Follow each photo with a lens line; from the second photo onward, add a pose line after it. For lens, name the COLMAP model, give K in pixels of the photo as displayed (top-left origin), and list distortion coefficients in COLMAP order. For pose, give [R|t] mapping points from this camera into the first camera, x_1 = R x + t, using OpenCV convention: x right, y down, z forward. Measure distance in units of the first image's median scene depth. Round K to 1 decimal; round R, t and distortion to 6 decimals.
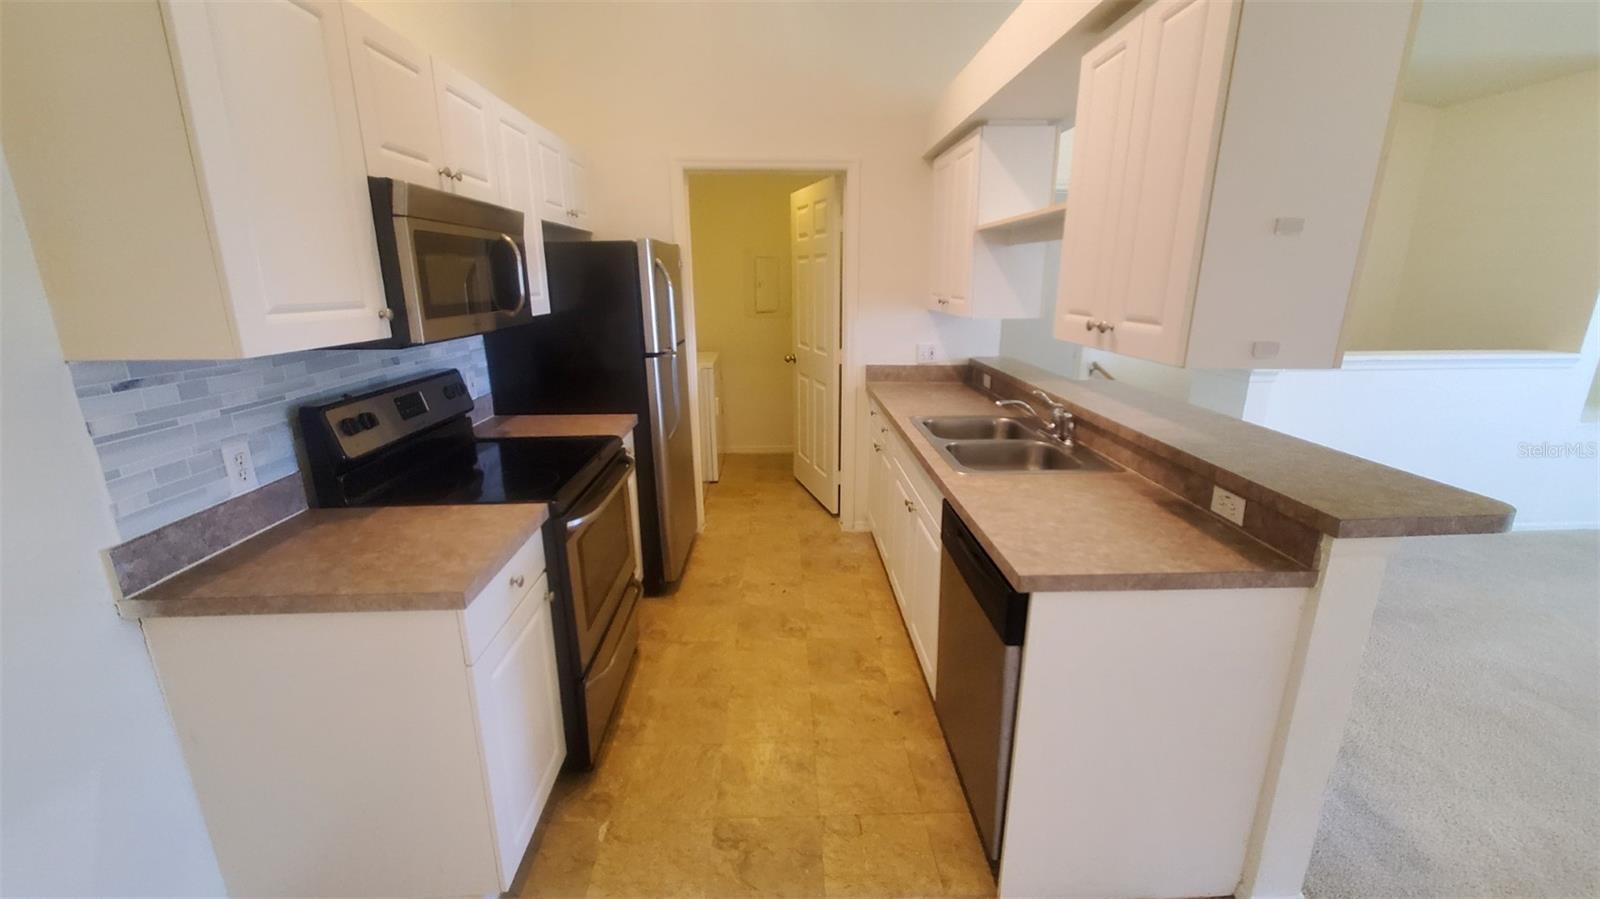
lens RADIAL K [[633.0, 0, 799.8], [0, 633.0, 444.0], [0, 0, 1]] dist [-0.000521, 0.000417]
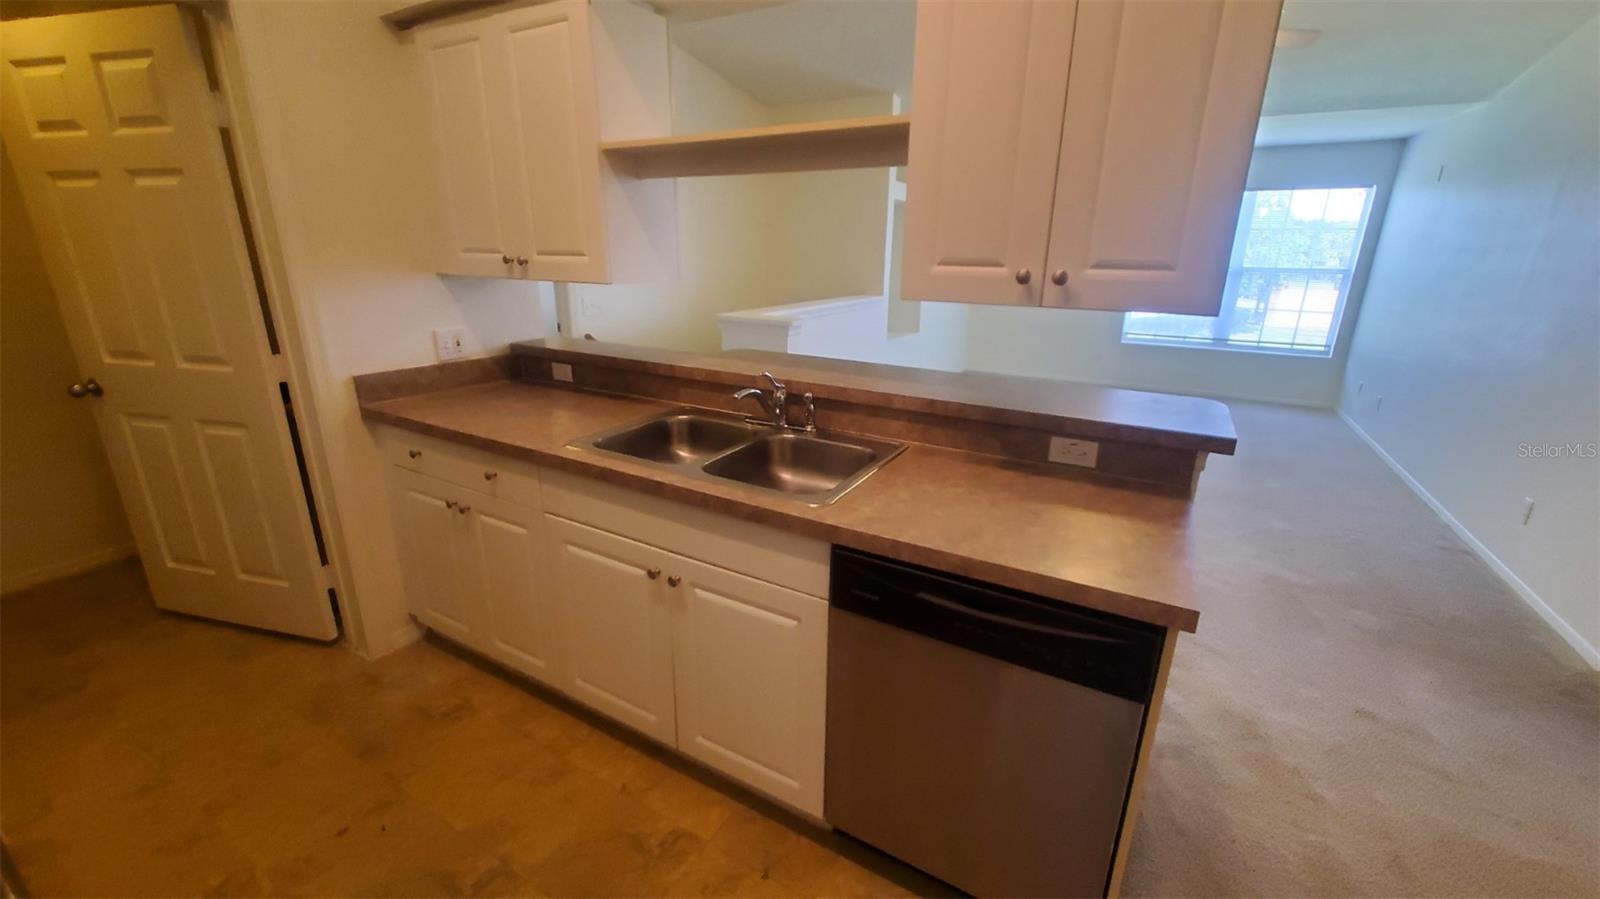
lens RADIAL K [[633.0, 0, 799.8], [0, 633.0, 444.0], [0, 0, 1]] dist [-0.000521, 0.000417]
pose [[0.525114, -0.241542, 0.816035, -0.277132], [0.204914, 0.966552, 0.154233, -0.118309], [-0.825994, 0.086227, 0.557045, 0.581149]]
